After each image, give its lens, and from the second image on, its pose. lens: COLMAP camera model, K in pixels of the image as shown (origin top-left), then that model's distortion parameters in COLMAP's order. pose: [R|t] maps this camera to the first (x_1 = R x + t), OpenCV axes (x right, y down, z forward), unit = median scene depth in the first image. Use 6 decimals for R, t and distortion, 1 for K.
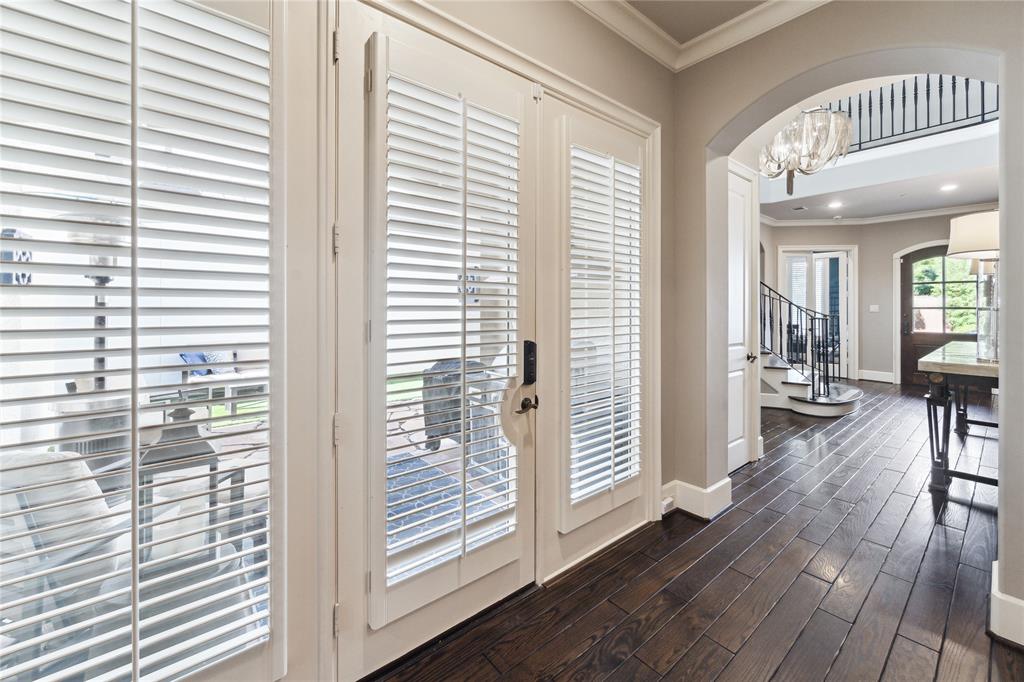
lens RADIAL K [[421.0, 0, 511.2], [0, 421.0, 301.4], [0, 0, 1]] dist [0.000130, 0.000041]
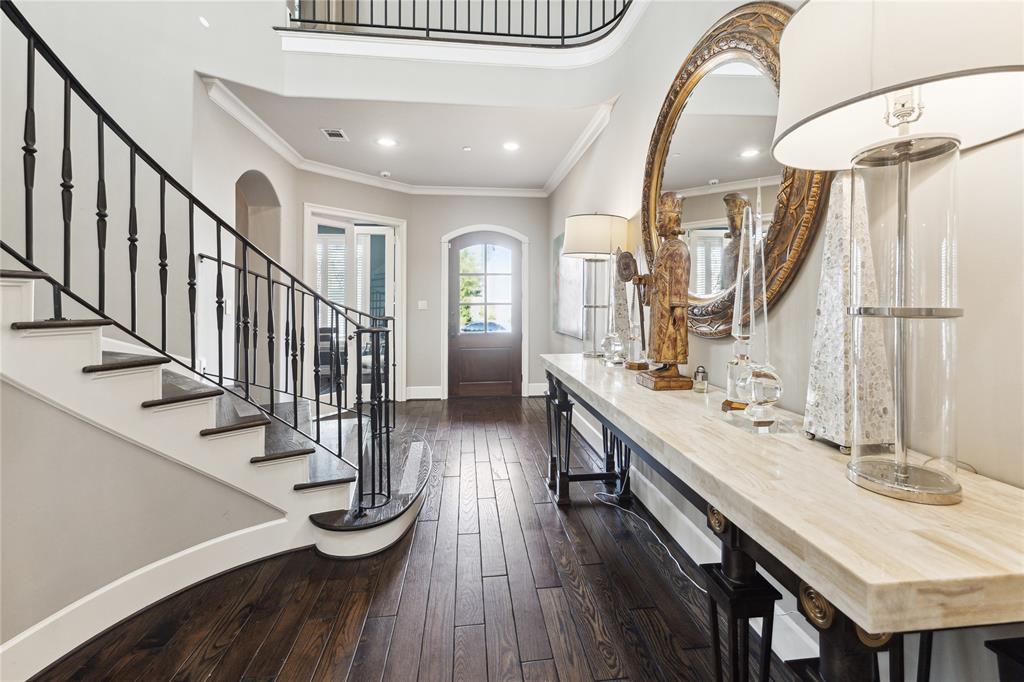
lens RADIAL K [[421.0, 0, 511.2], [0, 421.0, 301.4], [0, 0, 1]] dist [0.000130, 0.000041]
pose [[0.548356, 0.001200, 0.836244, 0.321750], [-0.007943, 0.999961, 0.003773, 0.005917], [-0.836207, -0.008712, 0.548345, 0.463049]]
